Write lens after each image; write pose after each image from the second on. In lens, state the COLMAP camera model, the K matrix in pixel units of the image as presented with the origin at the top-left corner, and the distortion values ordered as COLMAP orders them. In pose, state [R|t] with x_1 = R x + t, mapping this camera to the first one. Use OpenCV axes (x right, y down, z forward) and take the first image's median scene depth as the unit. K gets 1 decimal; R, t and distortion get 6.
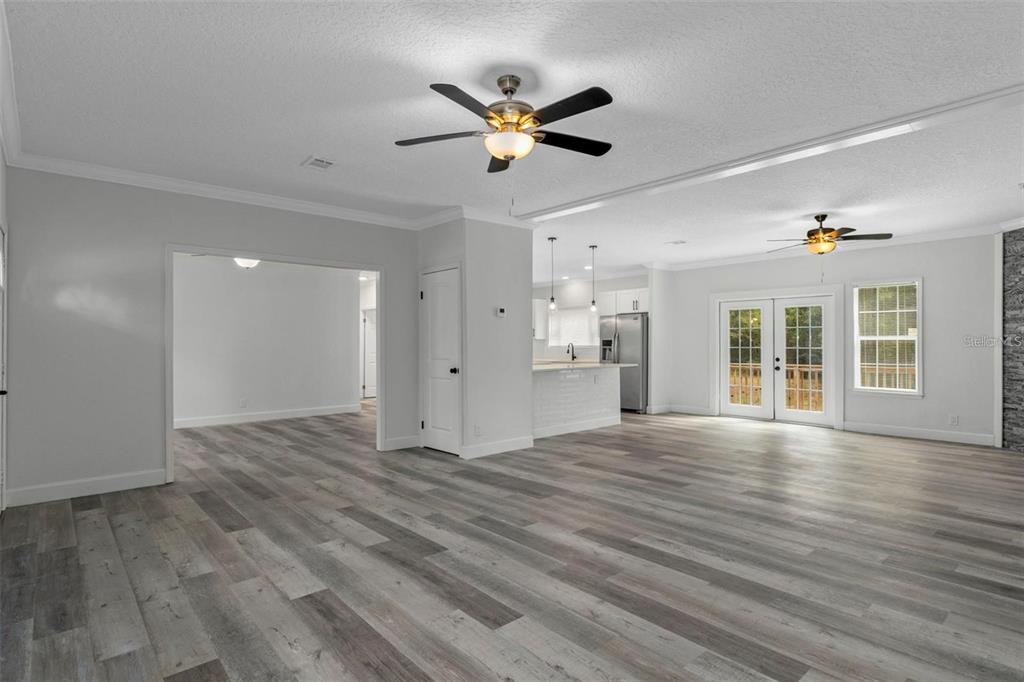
lens RADIAL K [[527.7, 0, 511.0], [0, 527.7, 339.6], [0, 0, 1]] dist [0.001976, 0.000644]
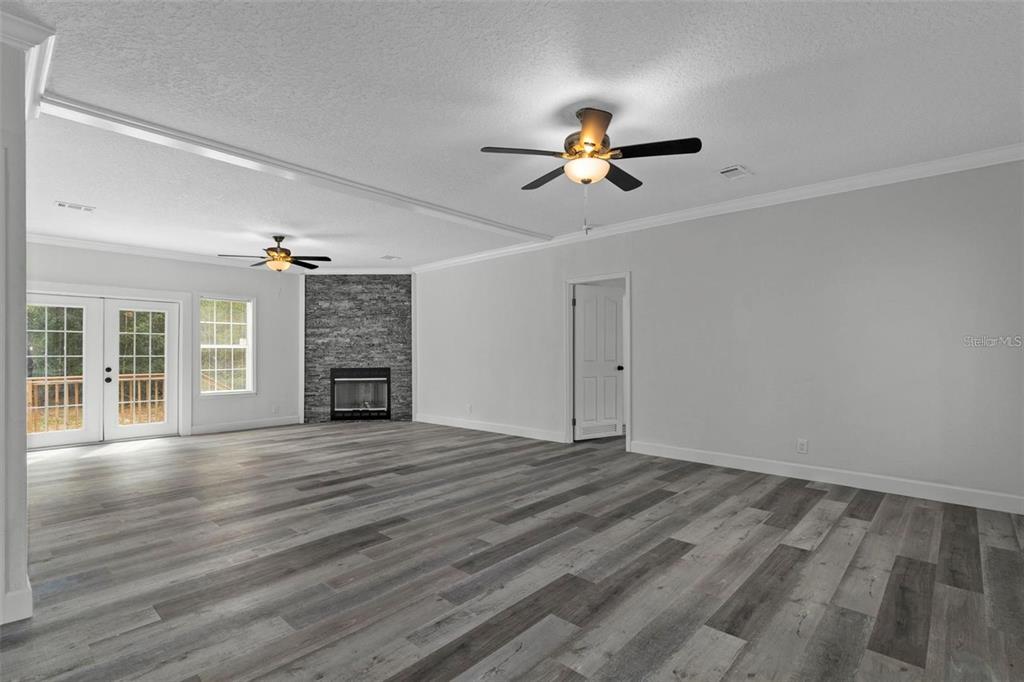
lens RADIAL K [[488.0, 0, 509.9], [0, 488.0, 350.2], [0, 0, 1]] dist [0.002158, -0.001016]
pose [[-0.105762, 0.004700, 0.994380, -0.832371], [-0.007402, 0.999957, -0.005514, 0.014077], [-0.994364, -0.007943, -0.105723, 1.043819]]
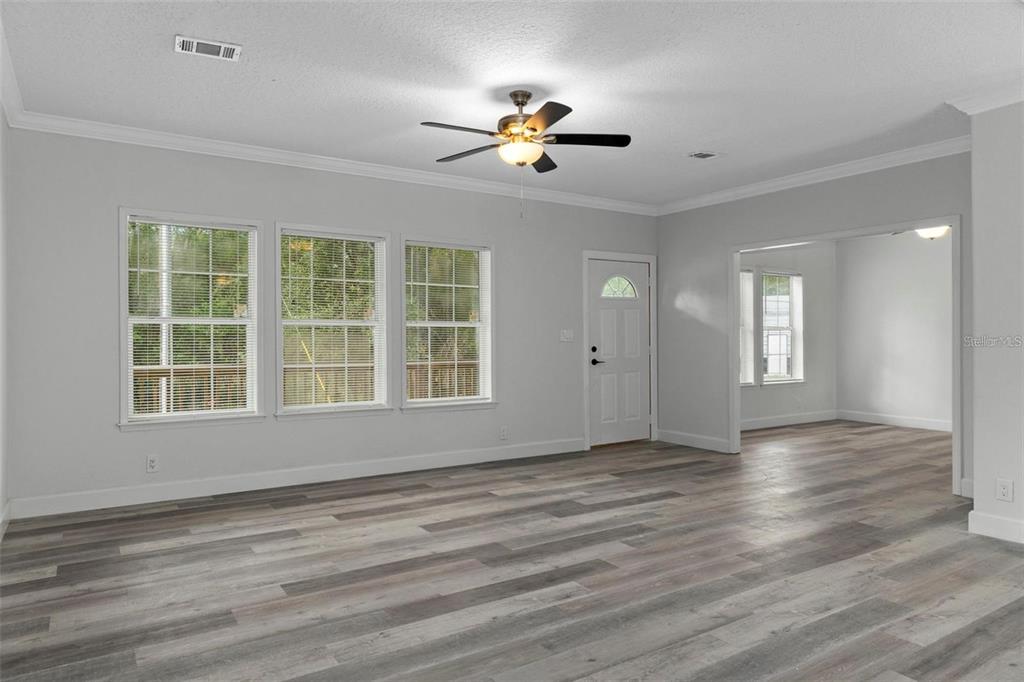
lens RADIAL K [[655.6, 0, 510.2], [0, 655.6, 336.9], [0, 0, 1]] dist [-0.003160, 0.002547]
pose [[-0.141324, 0.005558, -0.989948, 1.110950], [0.011076, 0.999931, 0.004033, 0.005773], [0.989901, -0.010395, -0.141376, 0.959965]]
